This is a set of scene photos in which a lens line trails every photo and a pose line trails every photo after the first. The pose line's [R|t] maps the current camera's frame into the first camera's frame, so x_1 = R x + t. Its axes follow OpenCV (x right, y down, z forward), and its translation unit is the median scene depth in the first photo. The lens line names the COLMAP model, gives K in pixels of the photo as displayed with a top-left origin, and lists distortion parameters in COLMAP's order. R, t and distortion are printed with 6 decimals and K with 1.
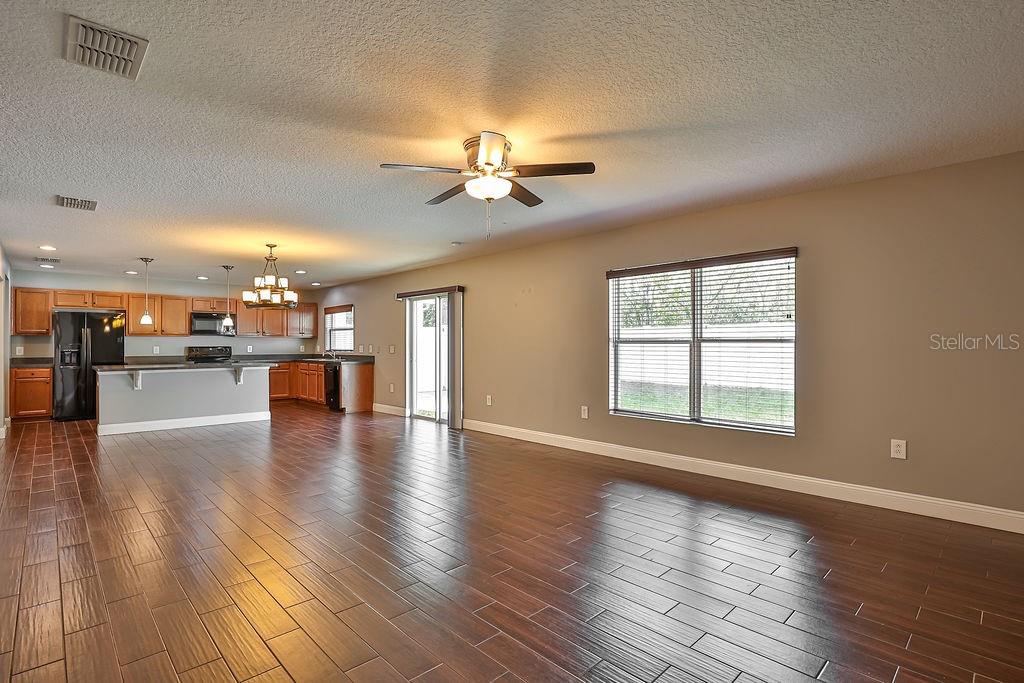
lens RADIAL K [[495.7, 0, 512.4], [0, 495.7, 343.5], [0, 0, 1]] dist [-0.034242, 0.005847]
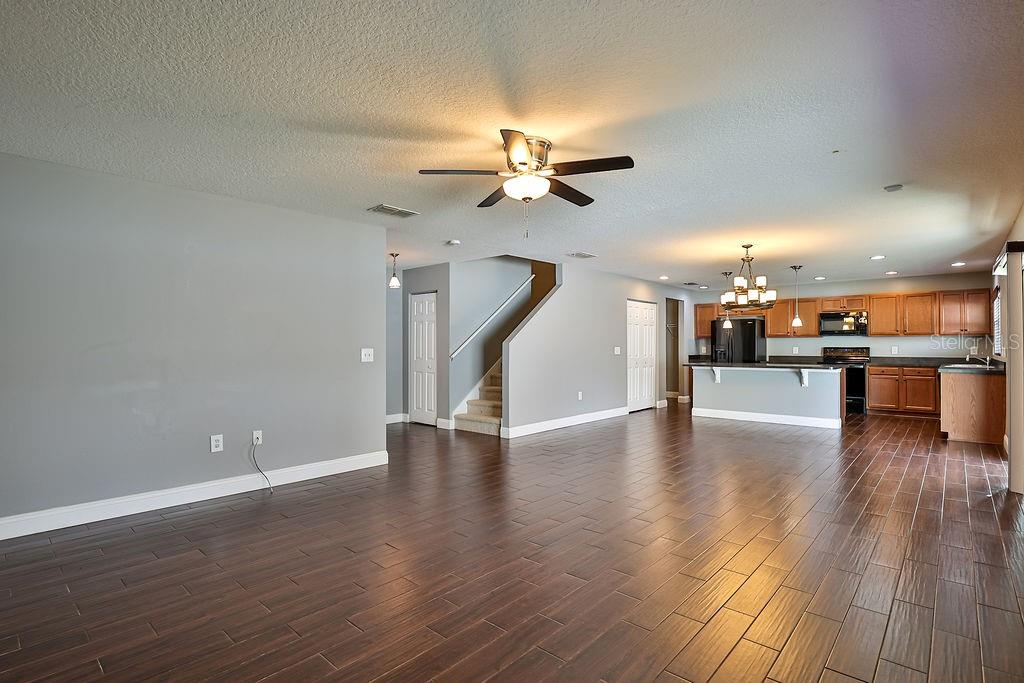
lens RADIAL K [[499.5, 0, 513.4], [0, 499.5, 343.5], [0, 0, 1]] dist [-0.039017, 0.007637]
pose [[0.068742, -0.003696, -0.997628, 0.360888], [0.003612, 0.999988, -0.003456, -0.000257], [0.997628, -0.003365, 0.068754, 0.347858]]
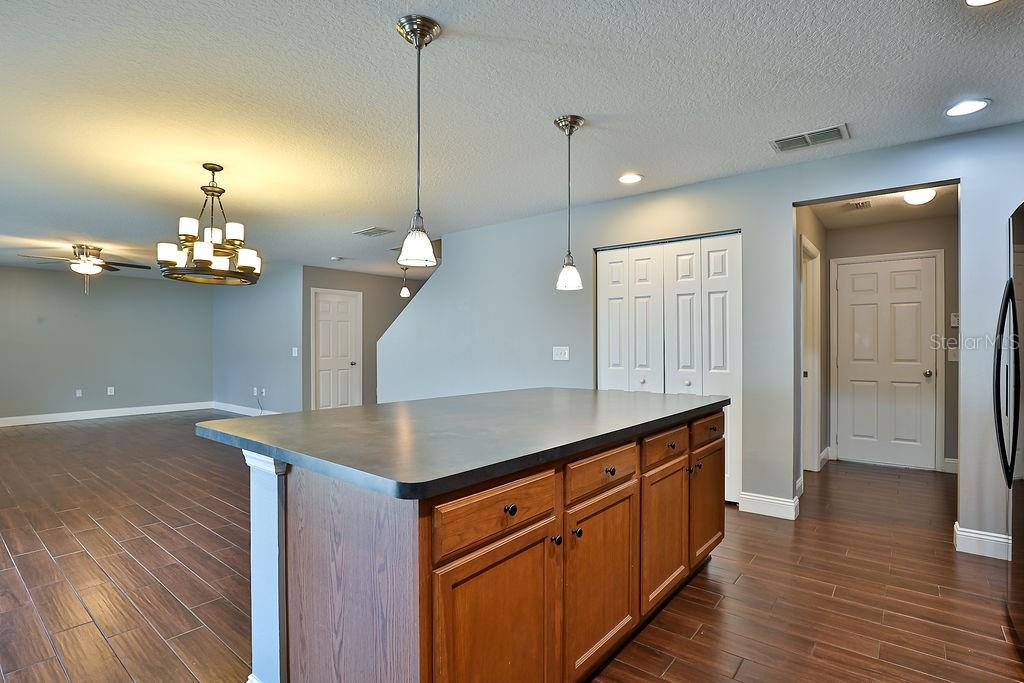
lens RADIAL K [[495.7, 0, 512.4], [0, 495.7, 343.5], [0, 0, 1]] dist [-0.034242, 0.005847]
pose [[-0.991889, 0.005941, -0.126965, -0.573478], [0.006826, 0.999955, -0.006530, 0.004134], [0.126920, -0.007343, -0.991886, 1.209802]]
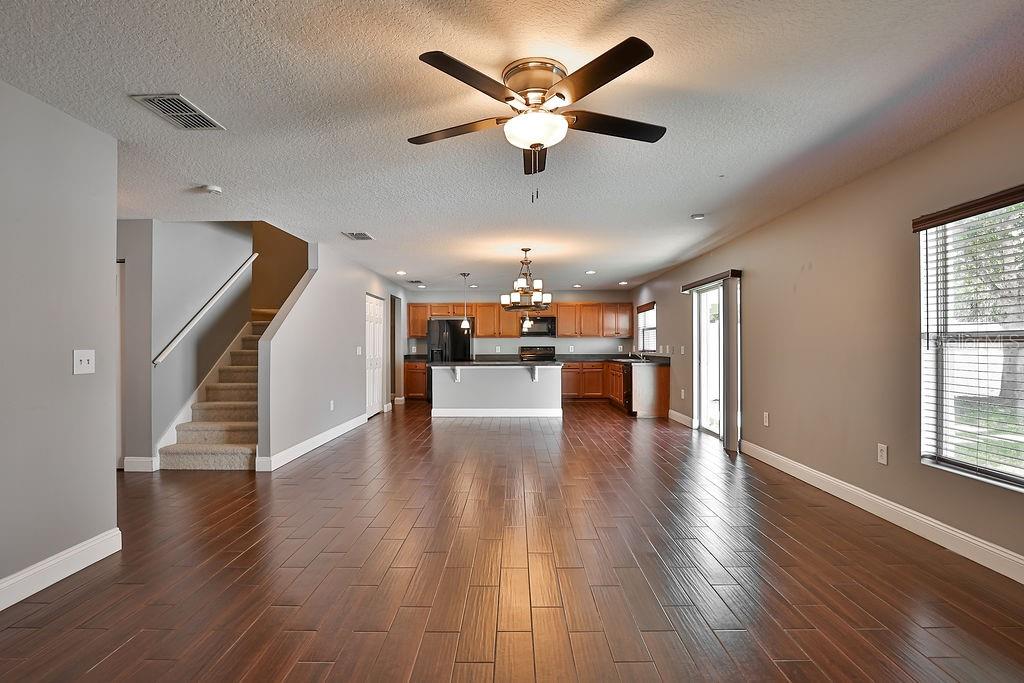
lens RADIAL K [[499.5, 0, 513.4], [0, 499.5, 343.5], [0, 0, 1]] dist [-0.039017, 0.007637]
pose [[0.717553, -0.002950, -0.696497, 0.168703], [0.003034, 0.999995, -0.001110, 0.000392], [0.696497, -0.001317, 0.717558, 0.172177]]
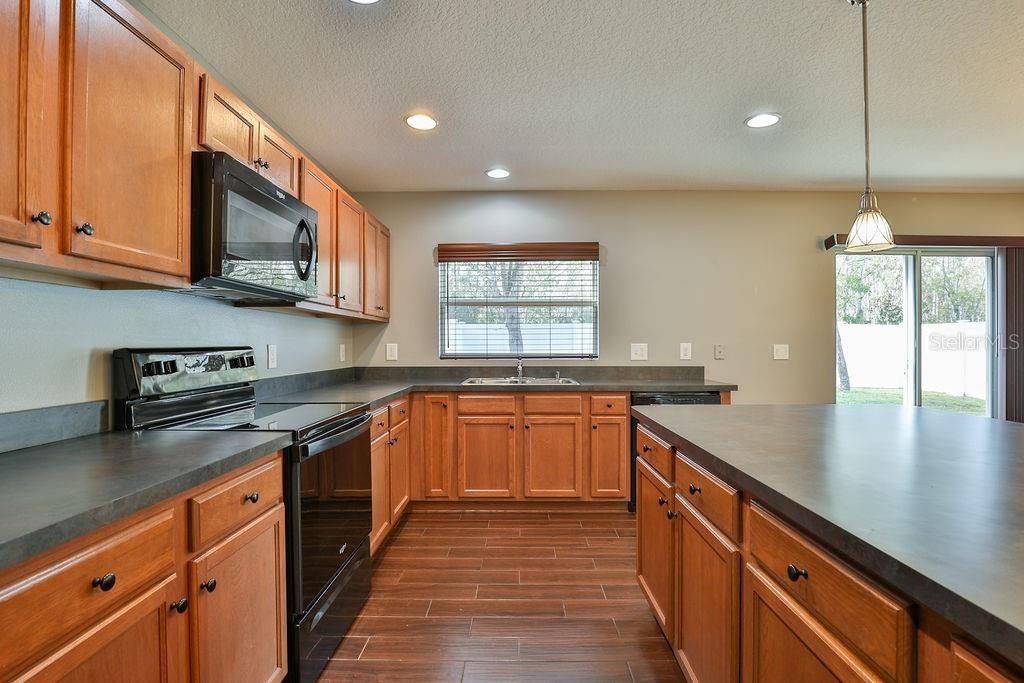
lens RADIAL K [[499.5, 0, 513.4], [0, 499.5, 343.5], [0, 0, 1]] dist [-0.039017, 0.007637]
pose [[0.700219, 0.001409, 0.713927, -0.818075], [-0.001117, 0.999999, -0.000877, 0.005430], [-0.713928, -0.000183, 0.700220, 0.926951]]
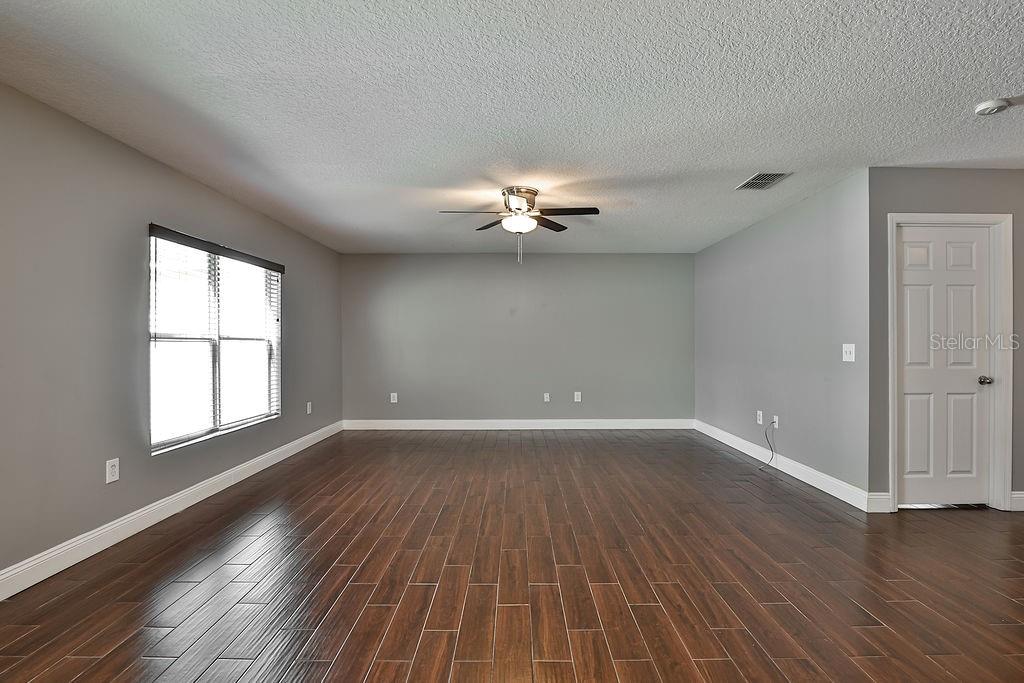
lens RADIAL K [[499.5, 0, 513.4], [0, 499.5, 343.5], [0, 0, 1]] dist [-0.039017, 0.007637]
pose [[-0.716611, 0.003748, 0.697463, -0.372137], [0.001085, 0.999990, -0.004259, 0.004646], [-0.697472, -0.002295, -0.716608, 0.758746]]
